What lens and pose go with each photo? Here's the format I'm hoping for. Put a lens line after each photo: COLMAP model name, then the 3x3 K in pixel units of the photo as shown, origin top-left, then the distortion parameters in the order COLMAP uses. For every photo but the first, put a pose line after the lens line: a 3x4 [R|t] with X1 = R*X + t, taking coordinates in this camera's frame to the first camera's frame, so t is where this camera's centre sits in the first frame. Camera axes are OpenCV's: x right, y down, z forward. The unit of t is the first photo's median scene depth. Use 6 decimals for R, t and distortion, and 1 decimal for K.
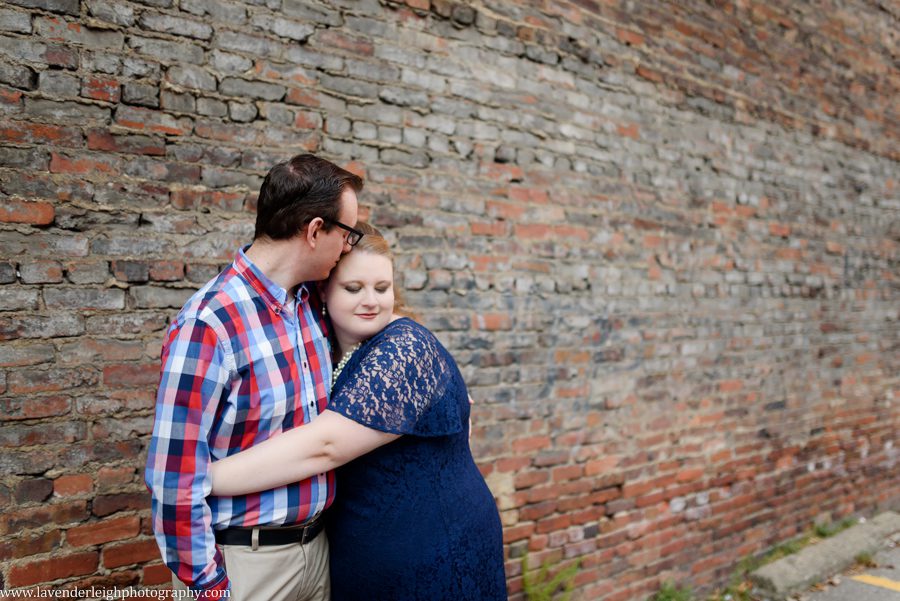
lens RADIAL K [[856.6, 0, 449.8], [0, 856.6, 292.8], [0, 0, 1]] dist [-0.071869, 0.000000]
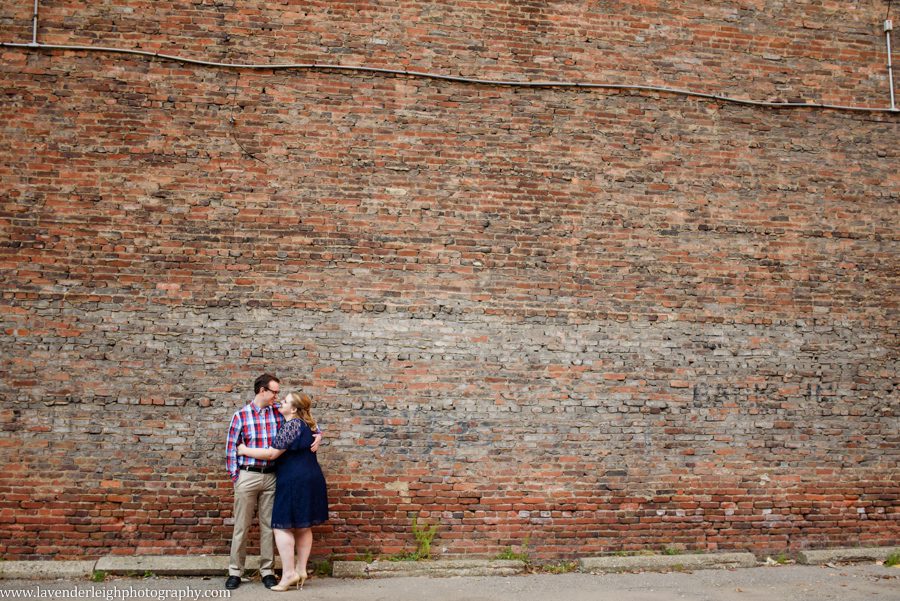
lens RADIAL K [[856.6, 0, 449.1], [0, 856.6, 301.1], [0, 0, 1]] dist [-0.071869, 0.000000]
pose [[0.851325, -0.068456, -0.520153, 1.383182], [-0.001529, 0.991123, -0.132941, 0.013463], [0.524636, 0.113971, 0.843663, -1.018659]]
